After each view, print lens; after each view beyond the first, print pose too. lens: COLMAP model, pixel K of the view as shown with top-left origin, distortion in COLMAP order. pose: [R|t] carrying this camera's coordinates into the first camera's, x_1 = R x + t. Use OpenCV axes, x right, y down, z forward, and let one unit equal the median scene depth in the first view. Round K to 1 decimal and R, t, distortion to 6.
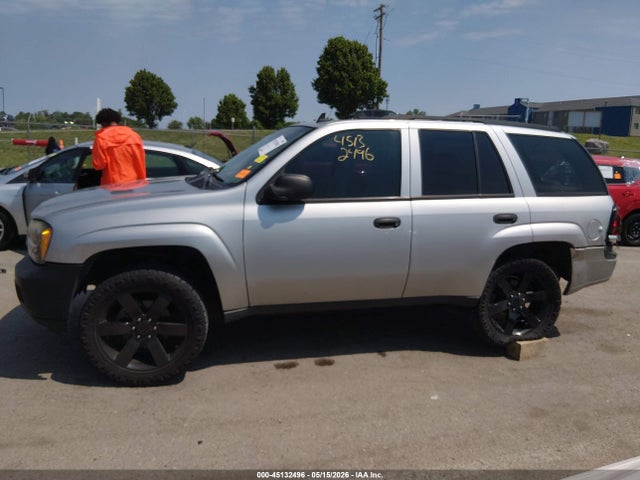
lens RADIAL K [[481.2, 0, 324.6], [0, 481.2, 237.4], [0, 0, 1]] dist [0.059165, -0.093686]
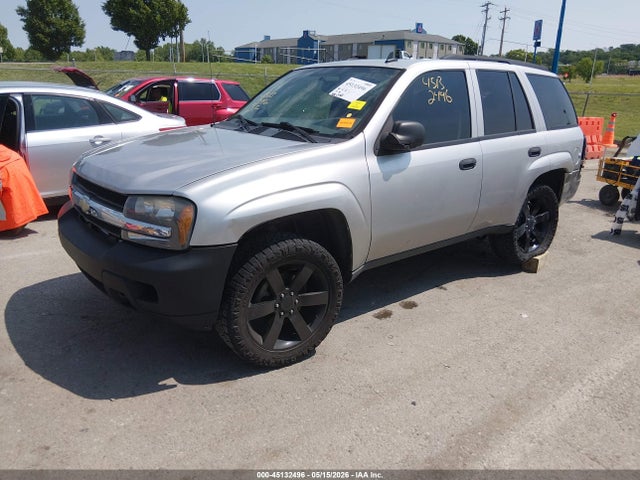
lens RADIAL K [[467.4, 0, 320.0], [0, 467.4, 240.0], [0, 0, 1]] dist [0.068427, -0.076249]
pose [[0.923235, -0.135576, 0.359522, -0.508751], [0.083301, 0.984051, 0.157174, -0.051377], [-0.375097, -0.115160, 0.919804, 0.154315]]
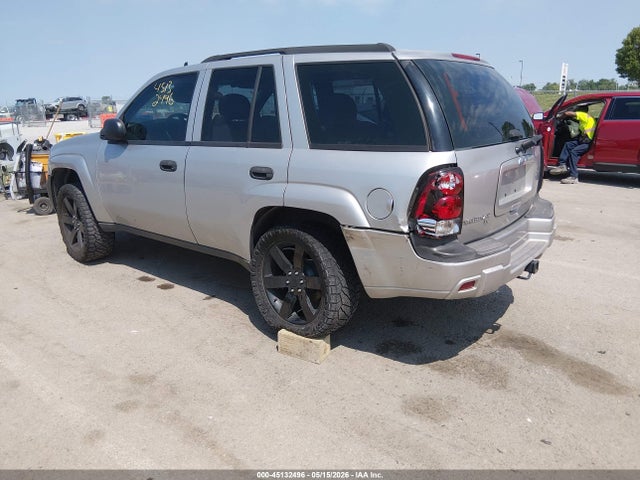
lens RADIAL K [[481.2, 0, 324.6], [0, 481.2, 237.4], [0, 0, 1]] dist [0.059165, -0.093686]
pose [[0.562155, 0.173881, -0.808546, 1.107585], [-0.122536, 0.984369, 0.126498, -0.047365], [0.817904, 0.027964, 0.574675, 0.629077]]
